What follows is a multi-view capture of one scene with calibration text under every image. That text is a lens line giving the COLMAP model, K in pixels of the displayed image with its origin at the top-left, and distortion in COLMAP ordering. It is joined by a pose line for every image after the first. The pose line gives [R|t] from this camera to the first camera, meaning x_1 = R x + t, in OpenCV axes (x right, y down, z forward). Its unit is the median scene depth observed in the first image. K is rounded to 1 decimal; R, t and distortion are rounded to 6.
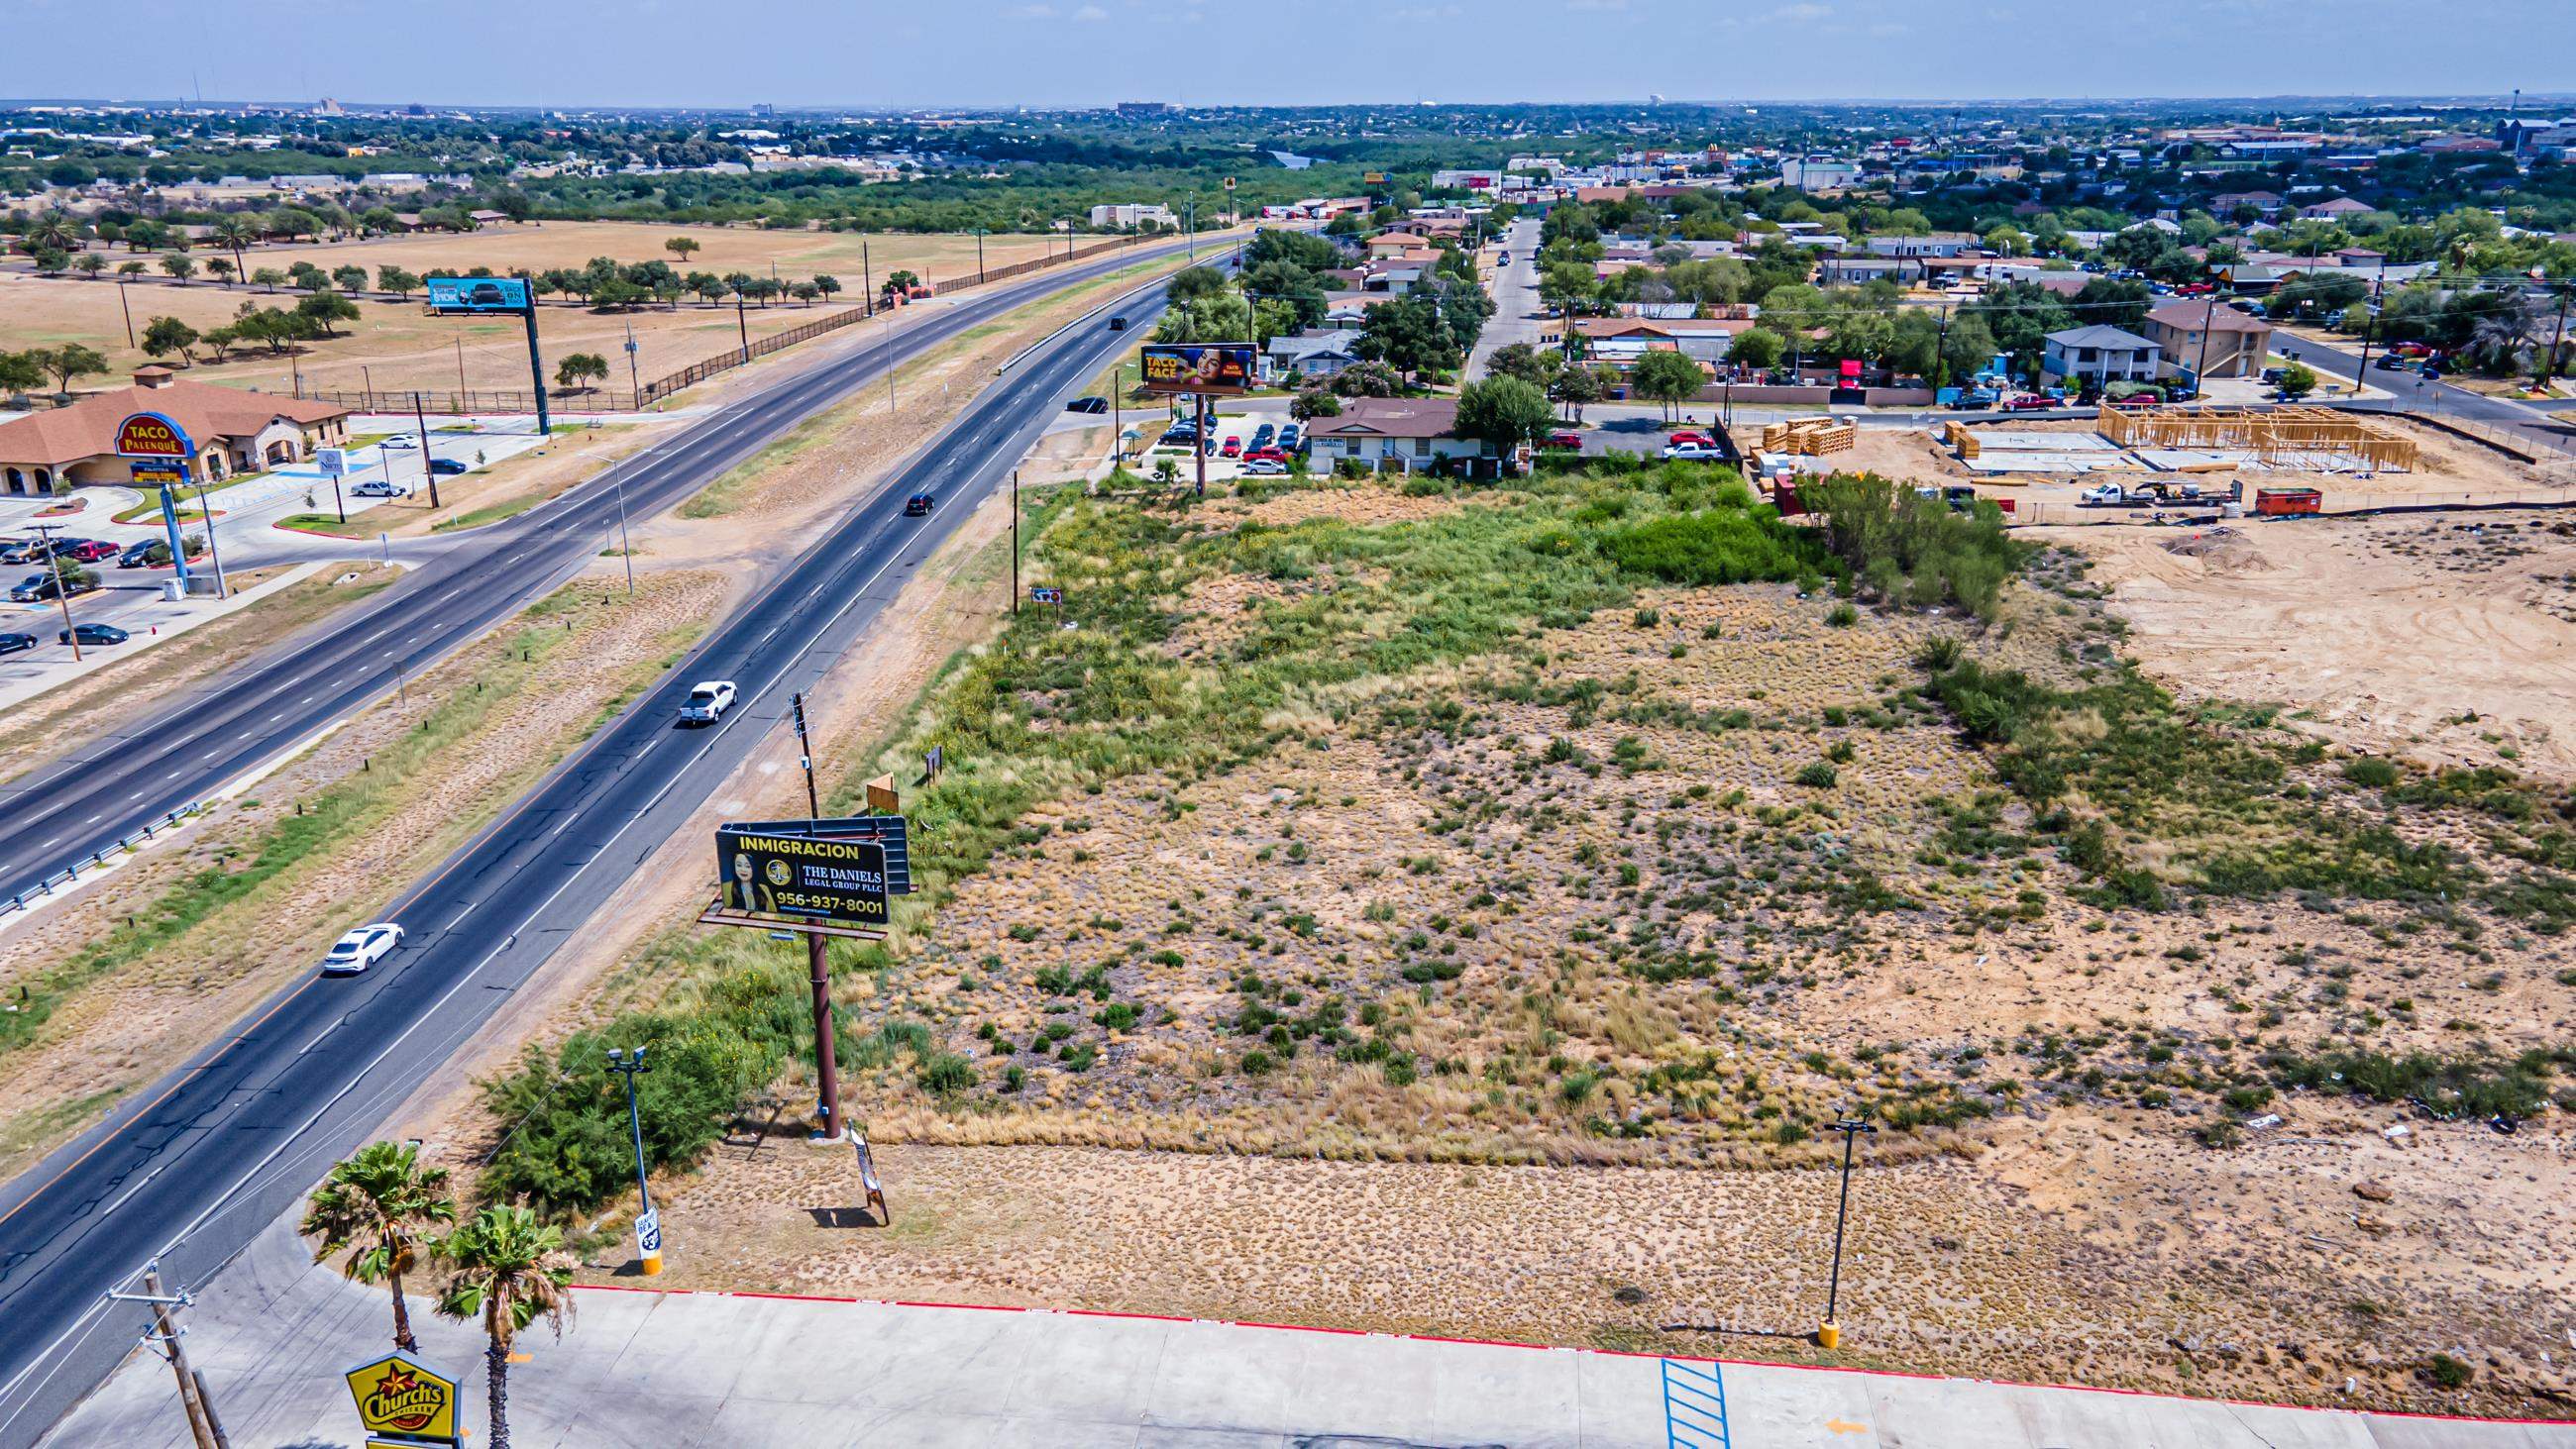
lens RADIAL K [[1880.9, 0, 1282.4], [0, 1880.9, 722.6], [0, 0, 1]] dist [0.030402, 0.027723]
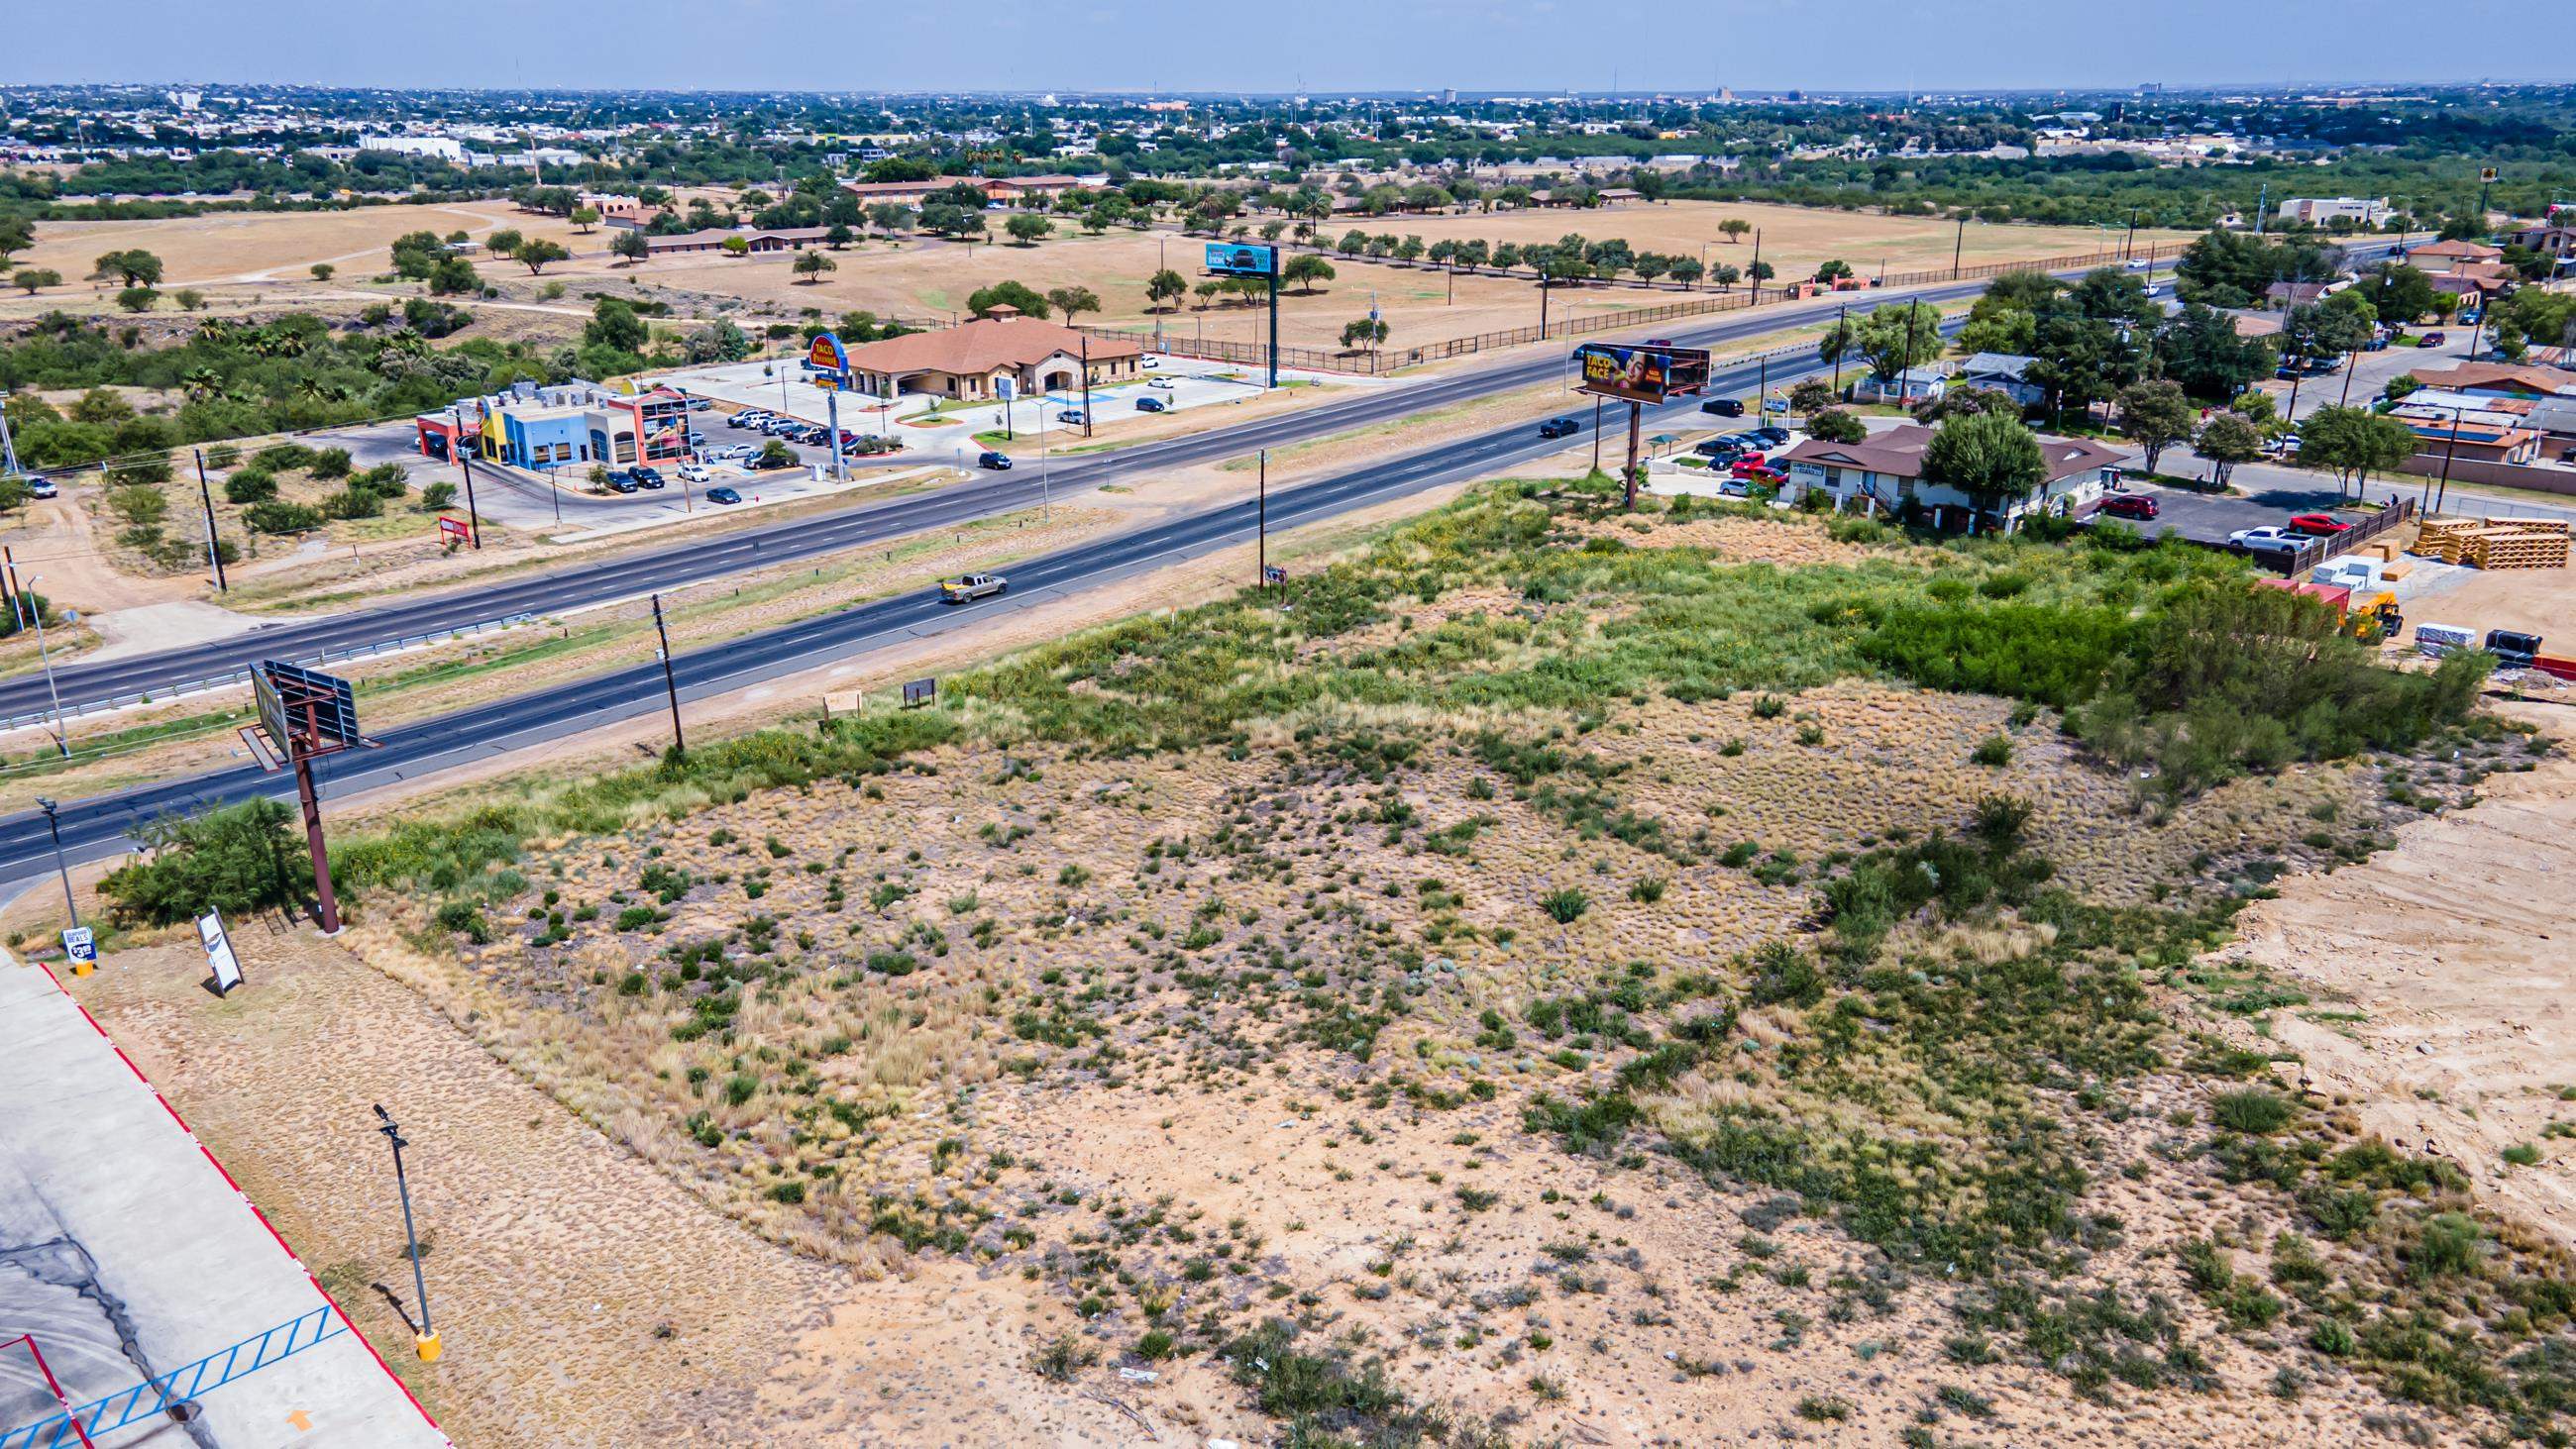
lens RADIAL K [[1880.9, 0, 1281.1], [0, 1880.9, 727.1], [0, 0, 1]] dist [0.030402, 0.027723]
pose [[0.780490, 0.200876, -0.592017, 0.632280], [-0.194714, 0.977978, 0.075133, -0.082024], [0.594072, 0.056633, 0.802416, 0.250352]]
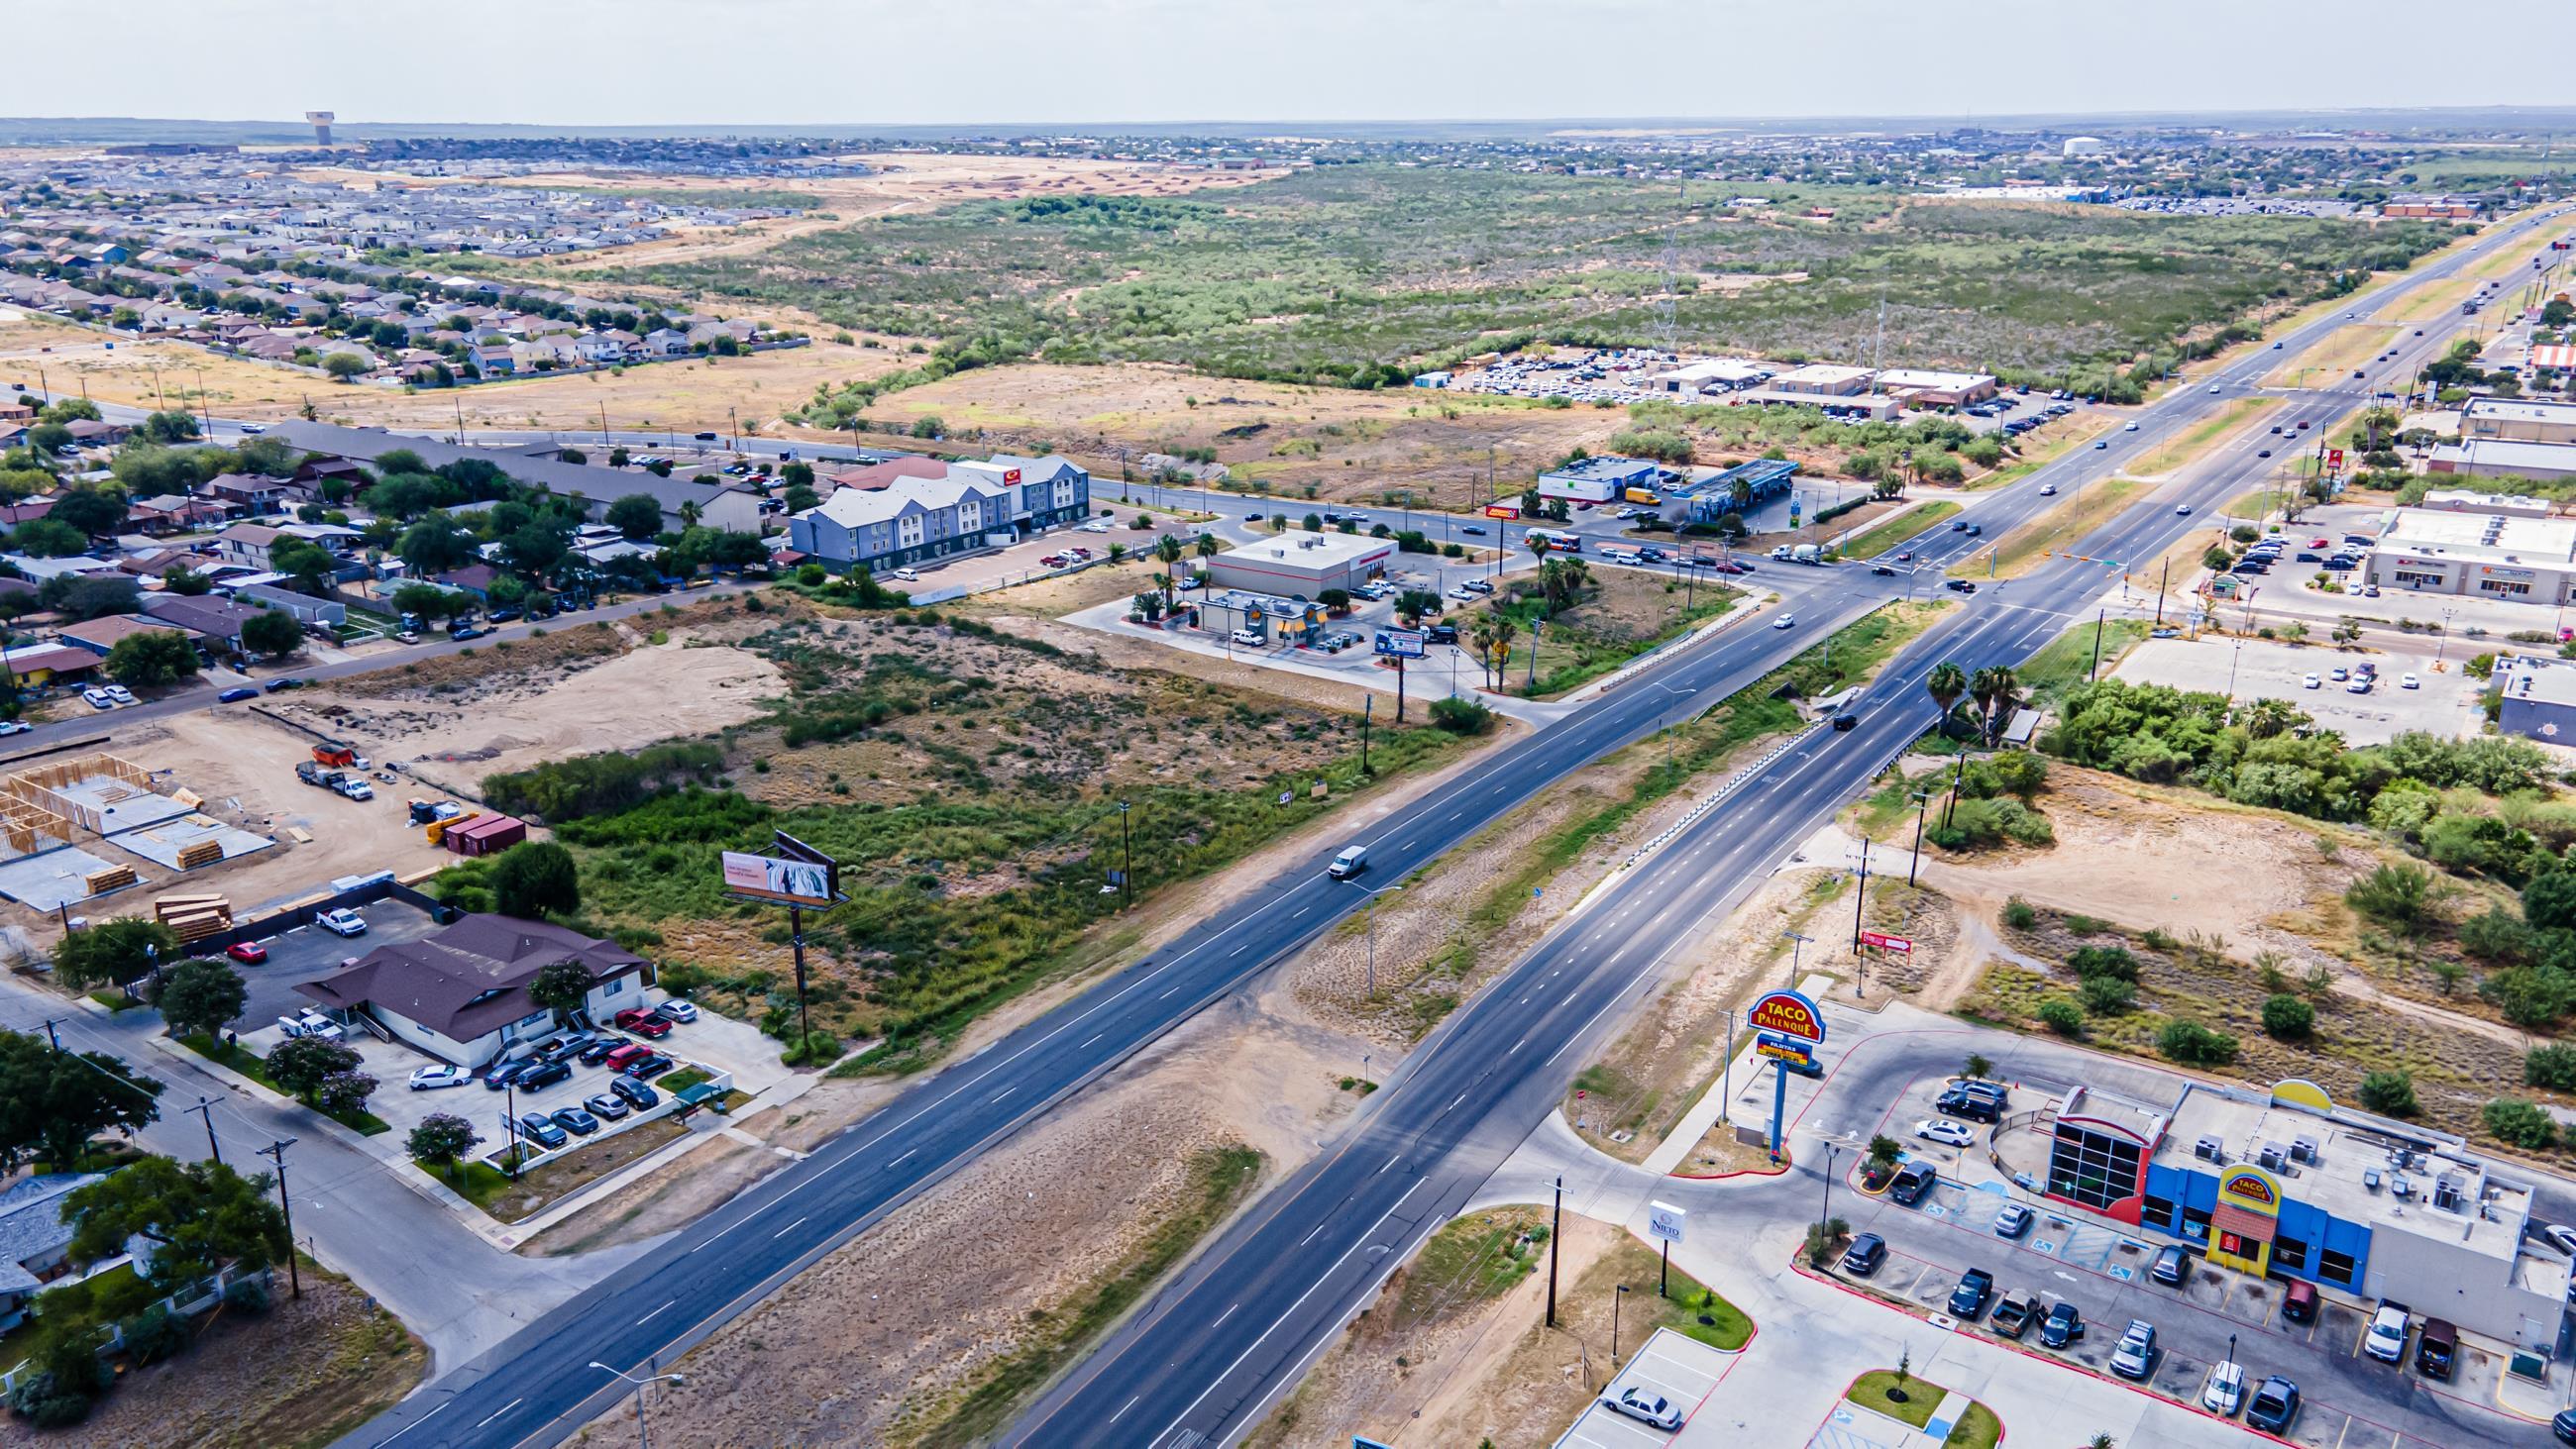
lens RADIAL K [[1880.9, 0, 1286.7], [0, 1880.9, 735.1], [0, 0, 1]] dist [0.030402, 0.027723]
pose [[-0.882881, -0.138588, 0.448681, -1.093914], [0.155357, 0.815458, 0.557577, -1.175464], [-0.443154, 0.561980, -0.698422, 2.392820]]
